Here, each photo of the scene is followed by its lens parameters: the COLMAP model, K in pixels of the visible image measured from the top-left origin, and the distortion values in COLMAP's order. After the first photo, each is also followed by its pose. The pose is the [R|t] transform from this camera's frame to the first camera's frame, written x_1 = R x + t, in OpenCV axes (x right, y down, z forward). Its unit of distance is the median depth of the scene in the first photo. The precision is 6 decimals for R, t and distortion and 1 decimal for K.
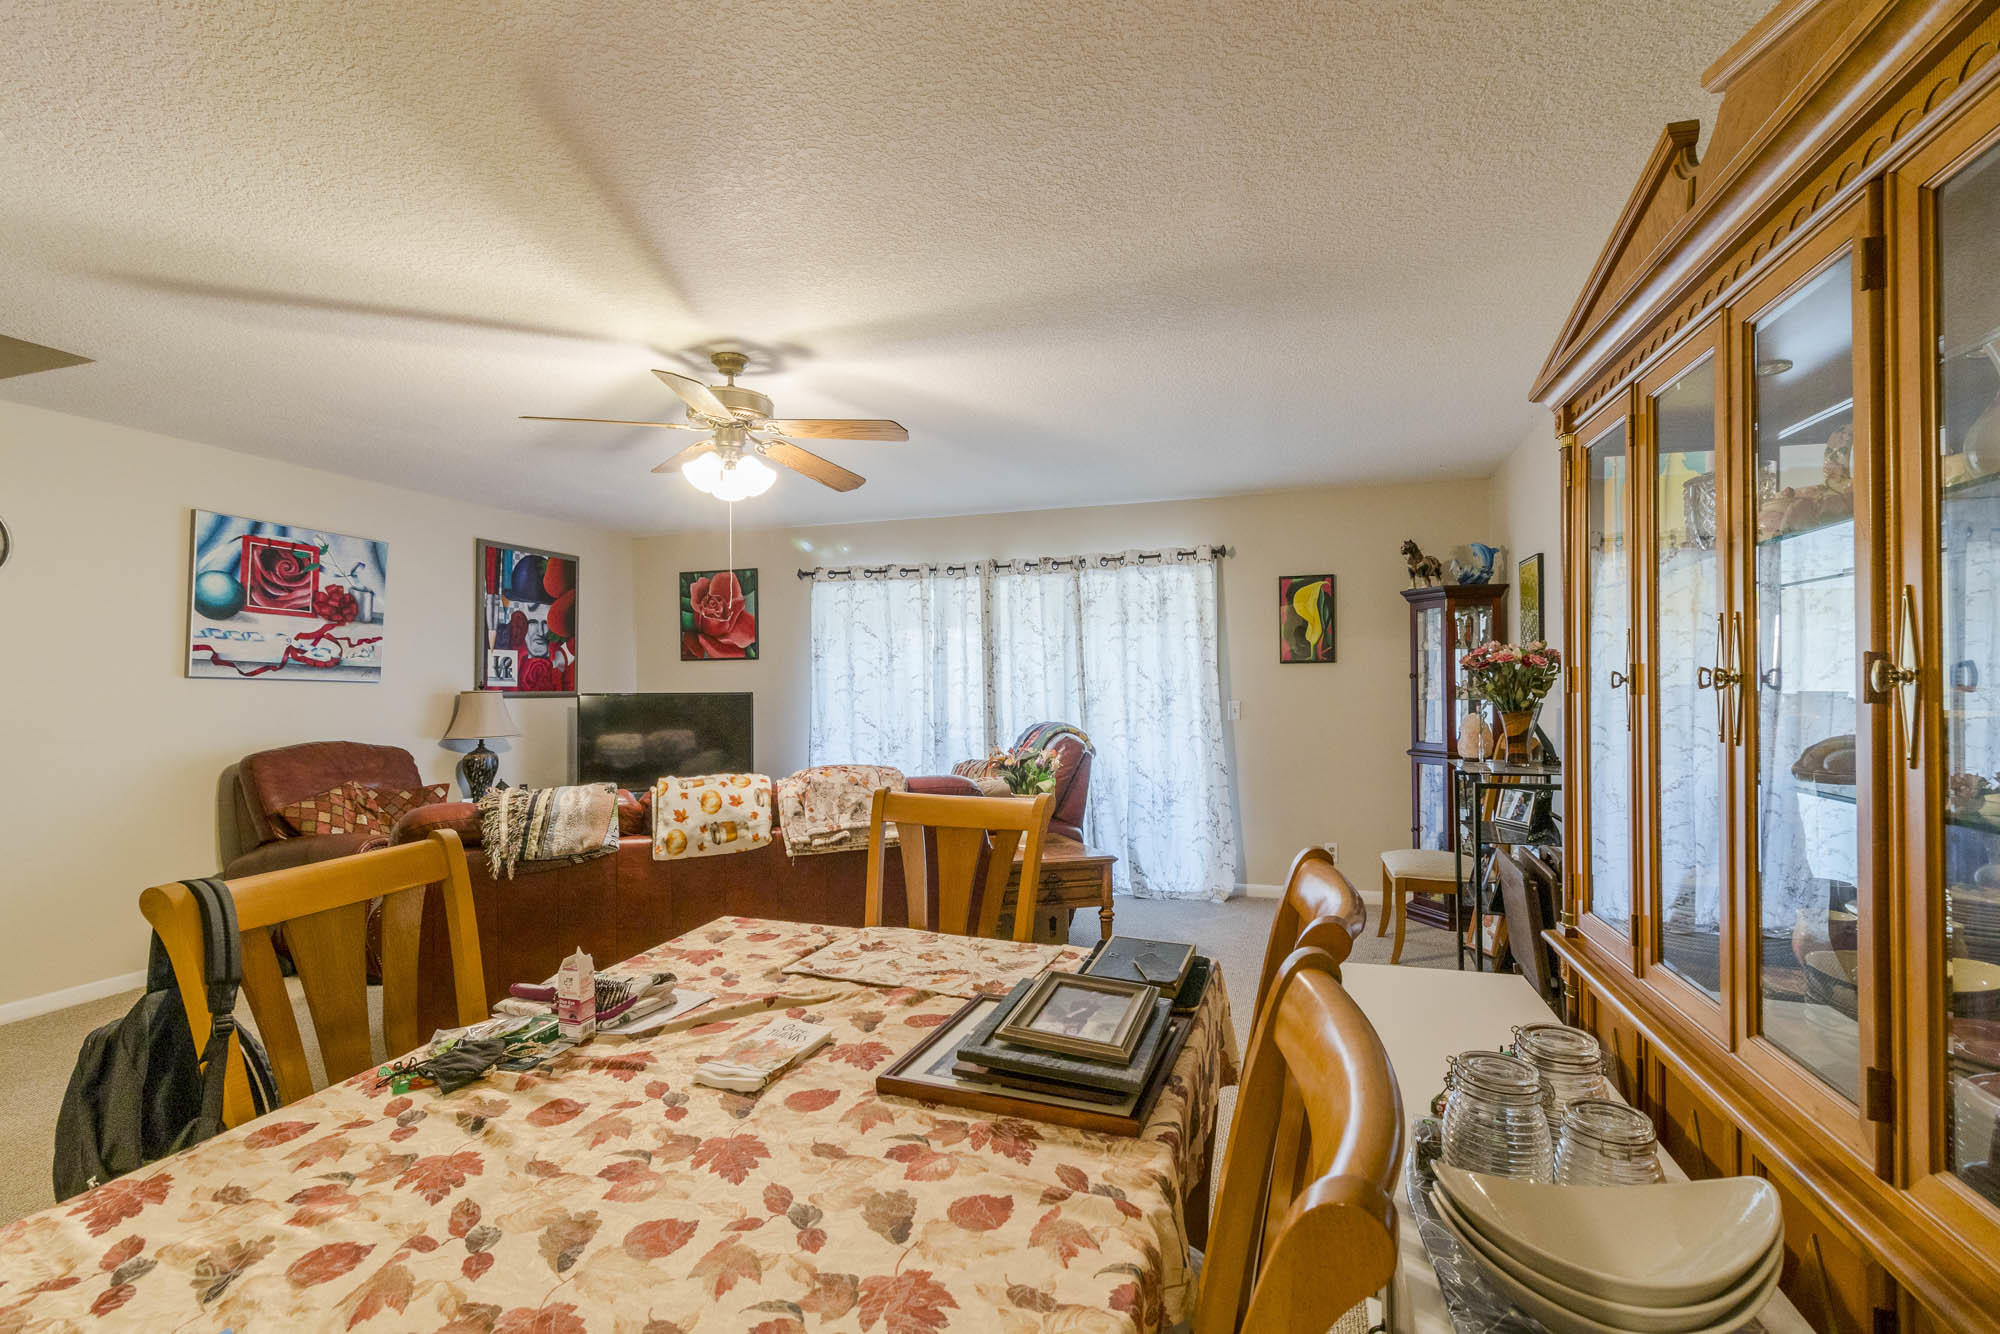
lens RADIAL K [[921.7, 0, 996.3], [0, 921.7, 675.6], [0, 0, 1]] dist [0.003892, 0.000156]
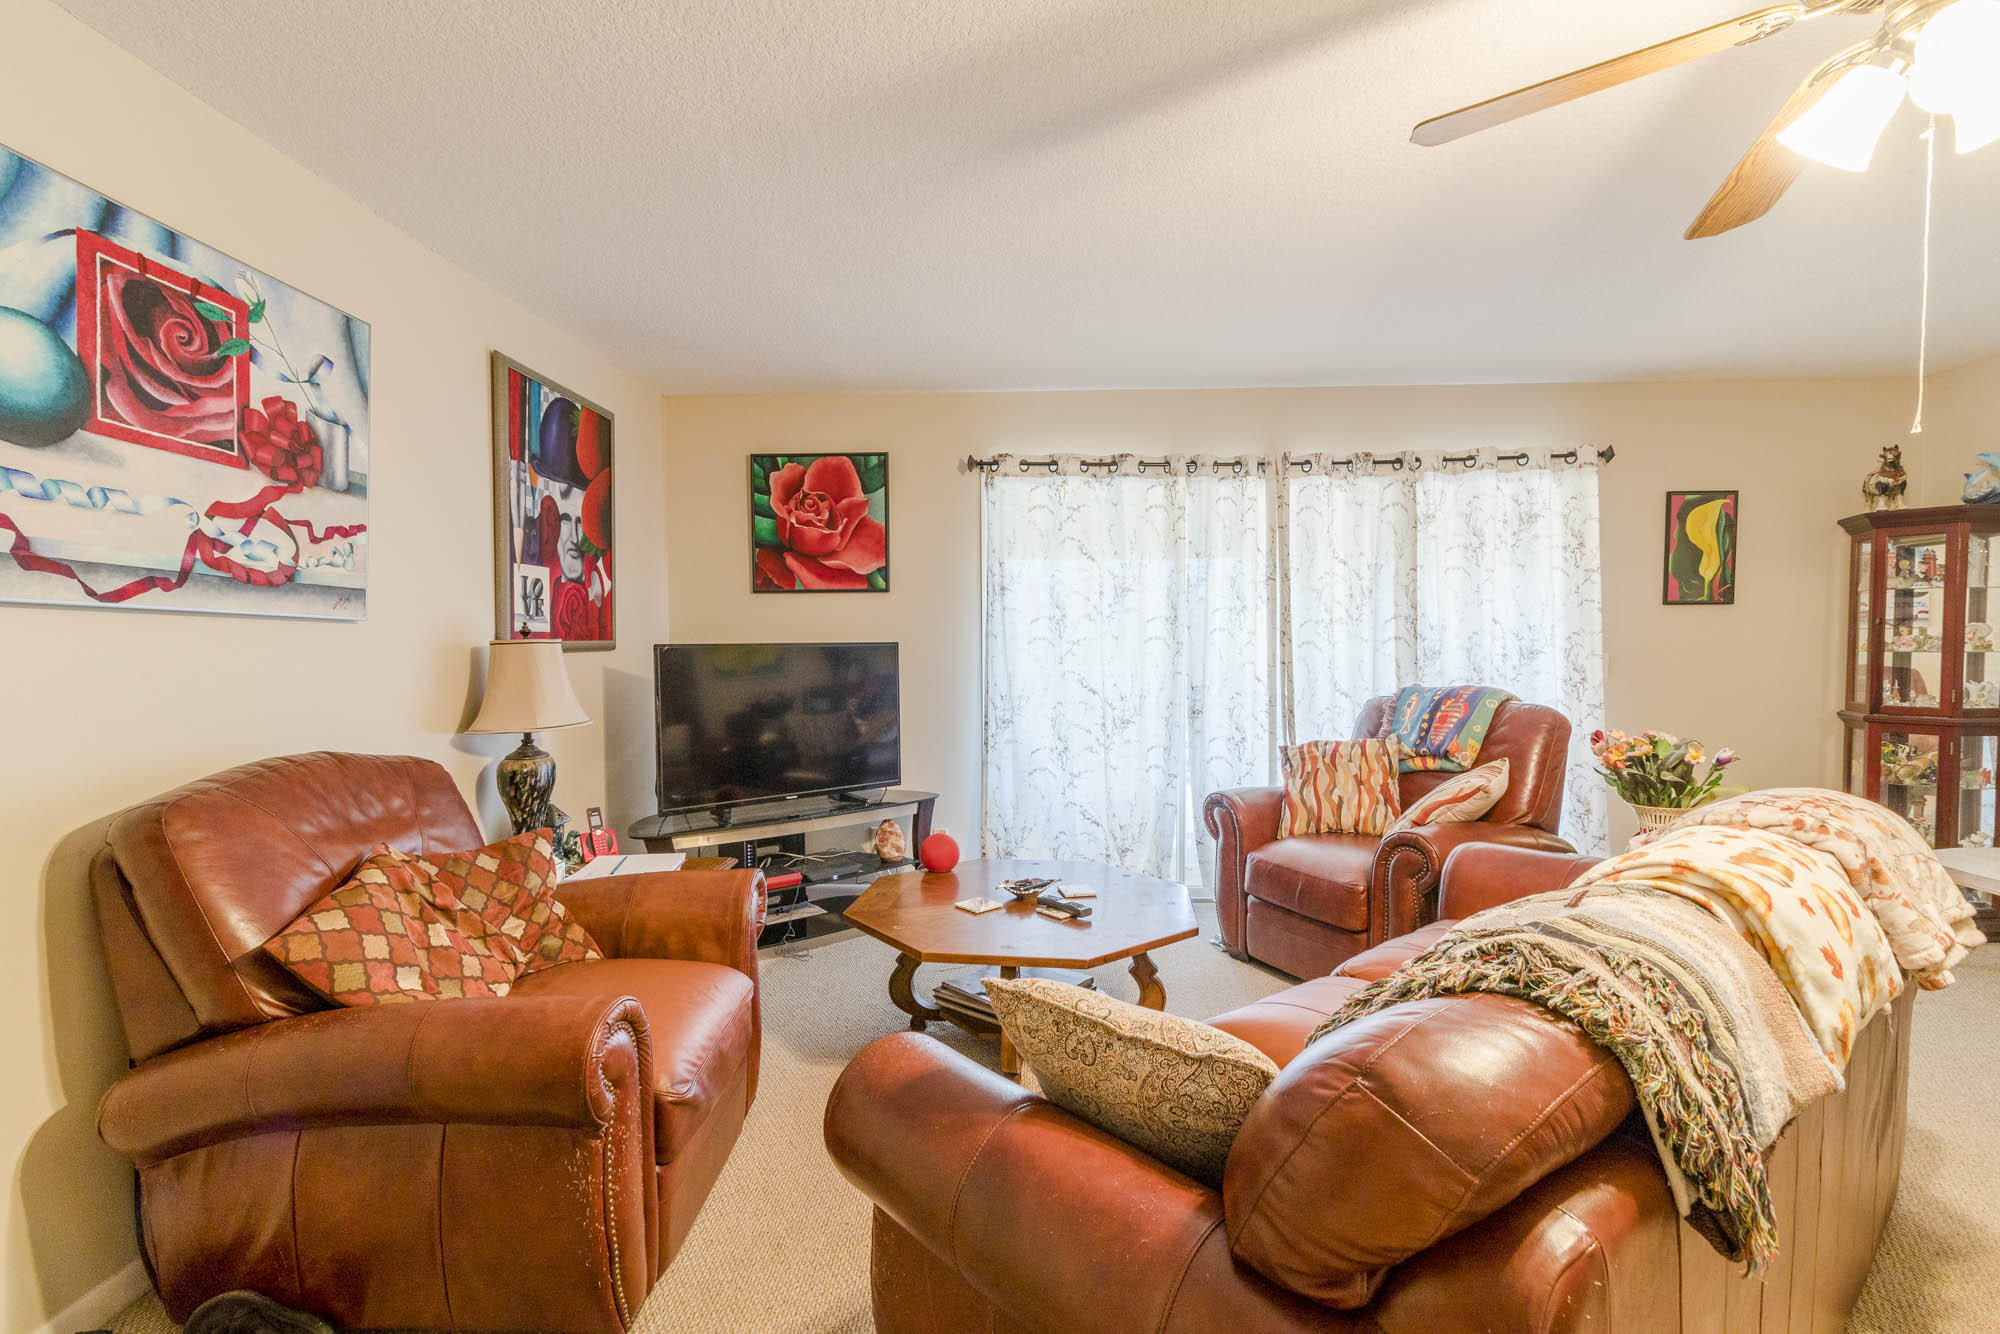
lens RADIAL K [[921.7, 0, 1001.8], [0, 921.7, 672.0], [0, 0, 1]] dist [0.003892, 0.000156]
pose [[0.959925, -0.009162, 0.280108, -0.442661], [-0.005231, 0.998706, 0.050593, 0.006719], [-0.280209, -0.050031, 0.958634, 0.412263]]
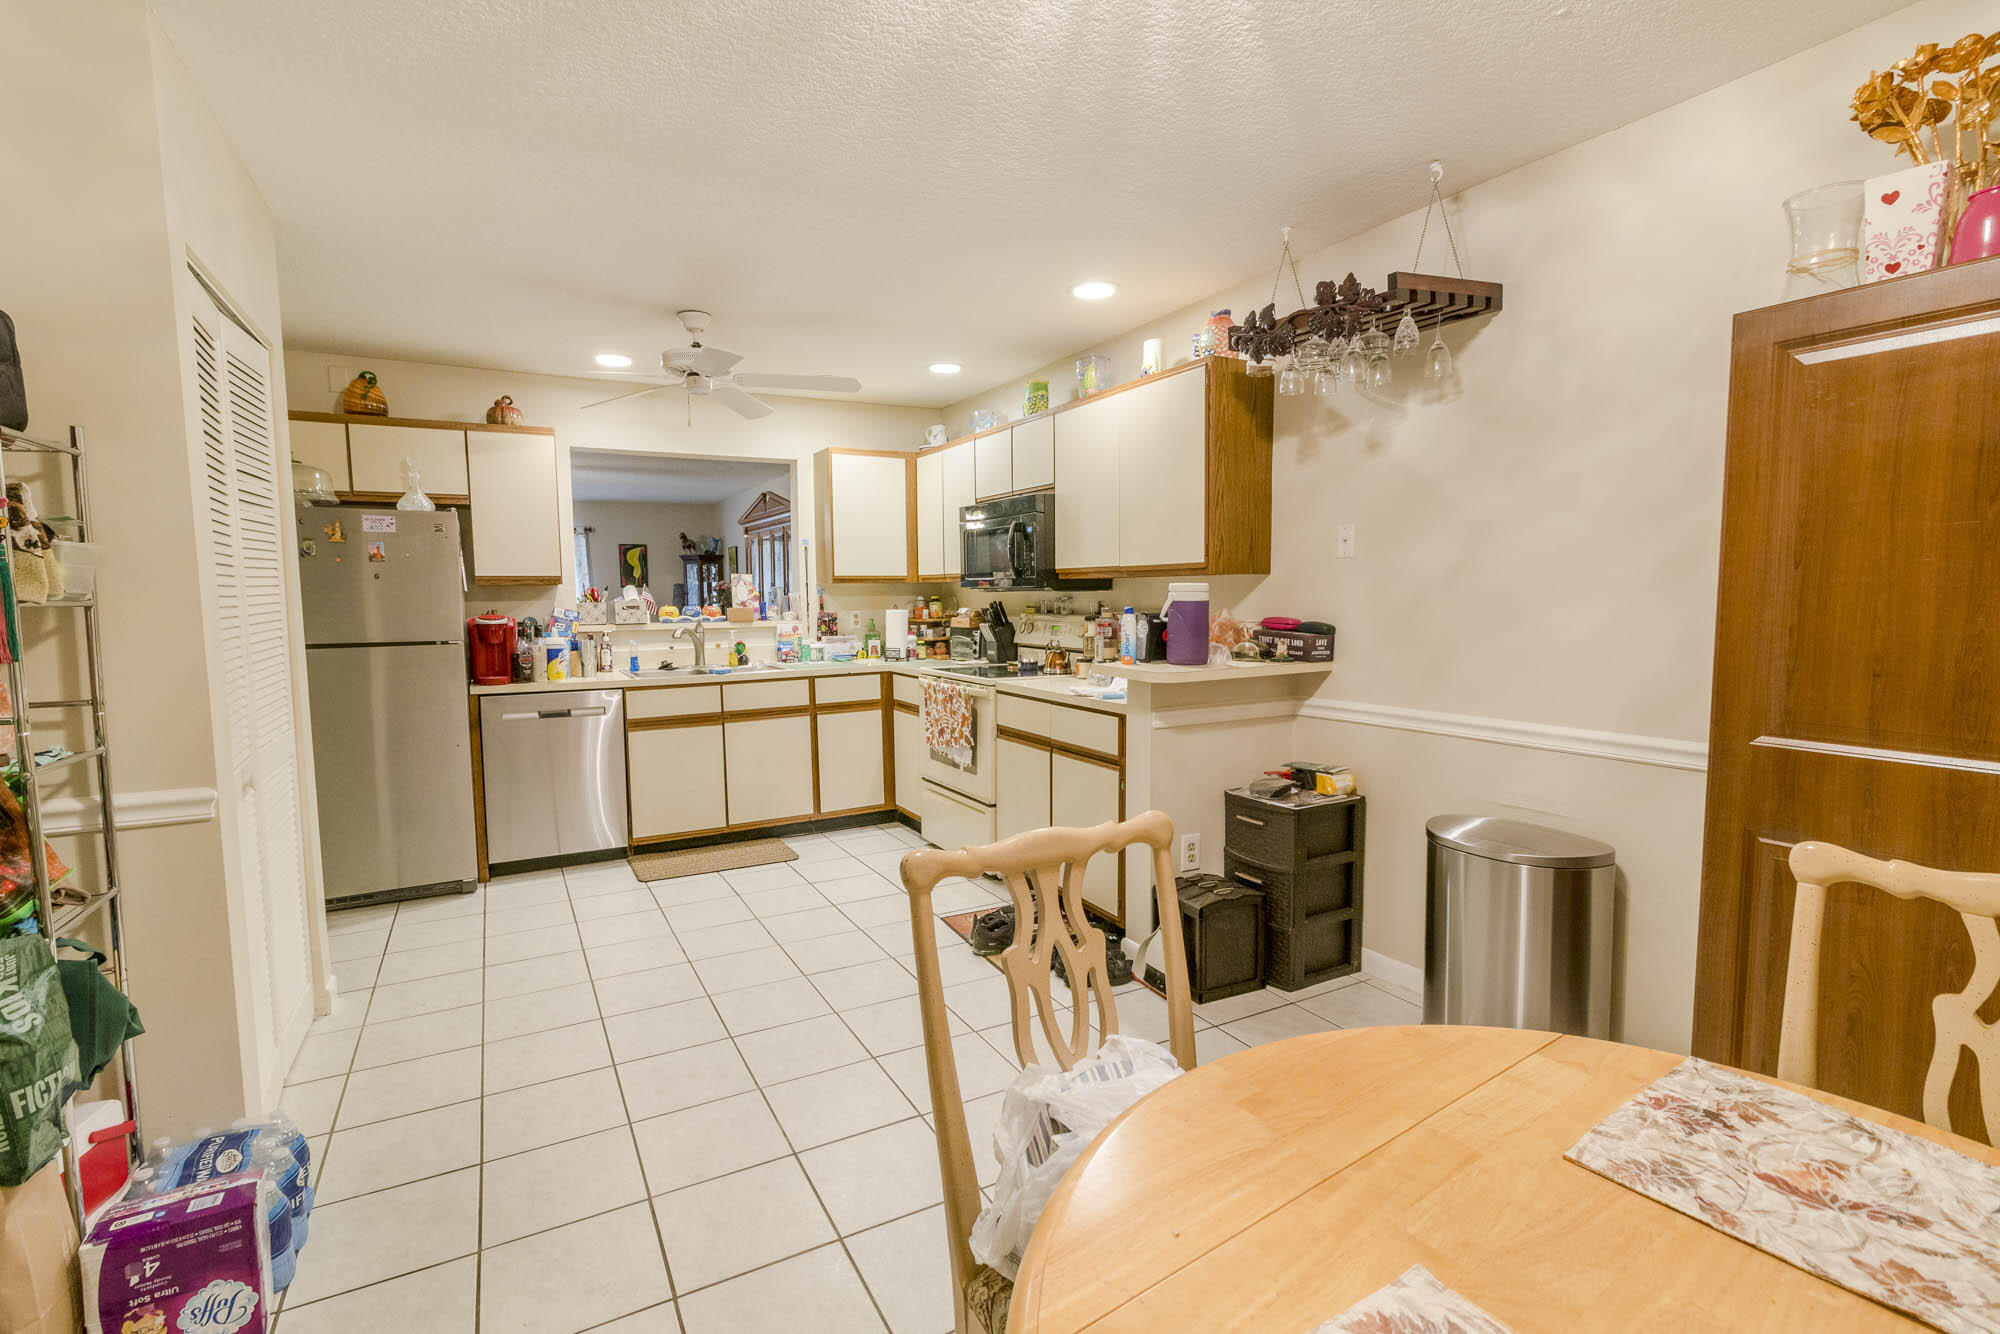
lens RADIAL K [[921.7, 0, 997.0], [0, 921.7, 667.0], [0, 0, 1]] dist [0.003892, 0.000156]
pose [[0.692042, -0.057459, 0.719567, -0.584677], [-0.003057, 0.996585, 0.082520, -0.008496], [-0.721851, -0.059307, 0.689502, -0.994234]]
